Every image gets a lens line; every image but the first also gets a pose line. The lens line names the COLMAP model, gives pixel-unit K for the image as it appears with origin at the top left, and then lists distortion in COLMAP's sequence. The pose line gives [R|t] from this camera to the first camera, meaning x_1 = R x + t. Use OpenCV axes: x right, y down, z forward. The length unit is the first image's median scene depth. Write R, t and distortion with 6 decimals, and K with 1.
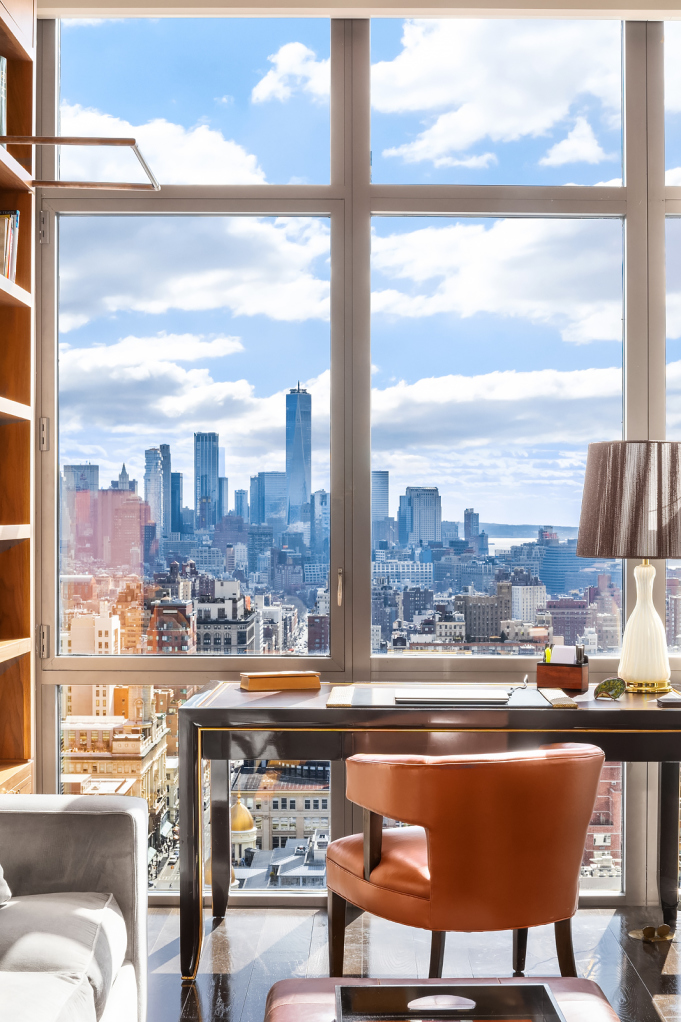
lens RADIAL K [[1634.7, 0, 340.5], [0, 1634.7, 511.0], [0, 0, 1]] dist [-0.064917, -0.125187]
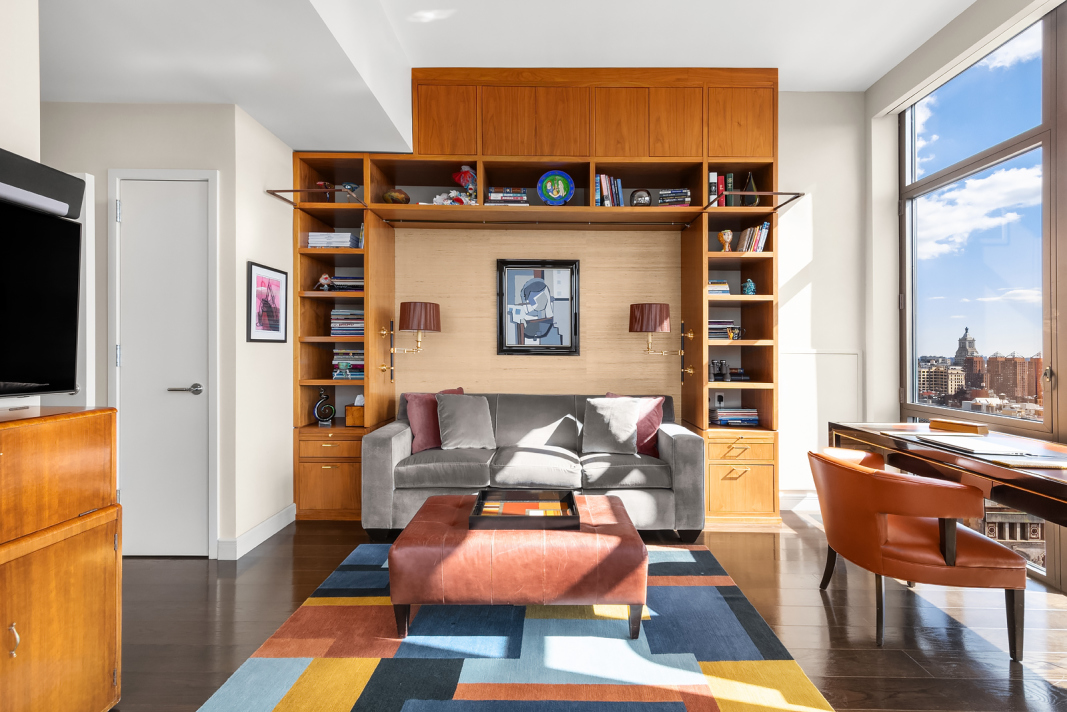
lens RADIAL K [[451.7, 0, 533.5], [0, 451.7, 356.0], [0, 0, 1]] dist [0.000387, 0.000120]
pose [[-0.022108, 0.011739, -0.999687, 0.460848], [-0.005812, 0.999913, 0.011870, 0.022804], [0.999739, 0.006072, -0.022038, 0.536498]]
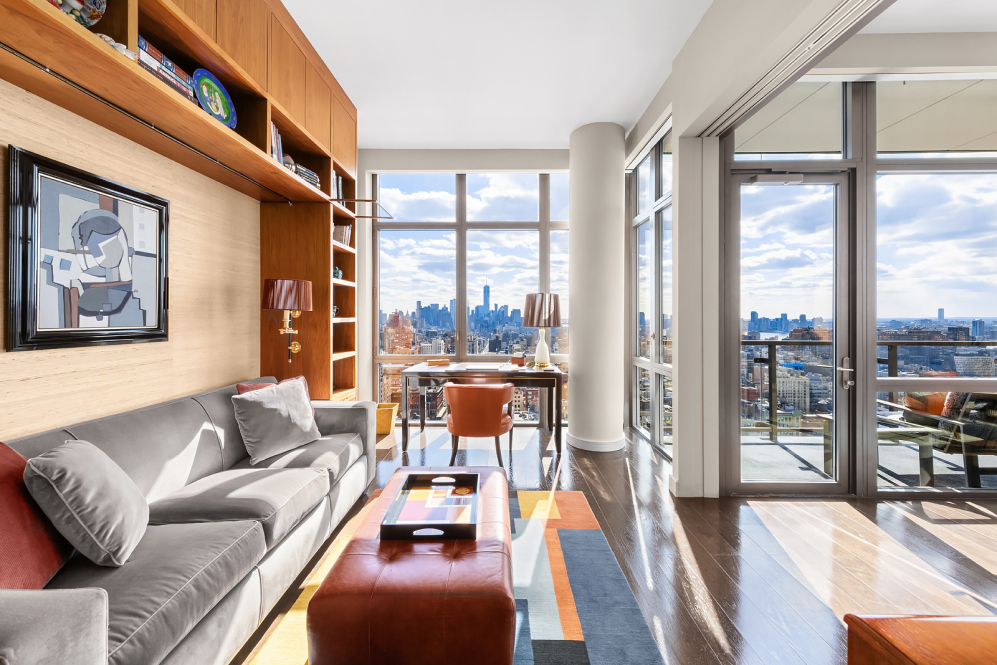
lens RADIAL K [[390.8, 0, 494.0], [0, 390.8, 315.5], [0, 0, 1]] dist [0.009564, -0.000057]
pose [[0.999969, -0.000801, -0.007864, 0.091311], [0.000817, 0.999998, 0.002047, 0.002131], [0.007862, -0.002053, 0.999967, 0.165555]]
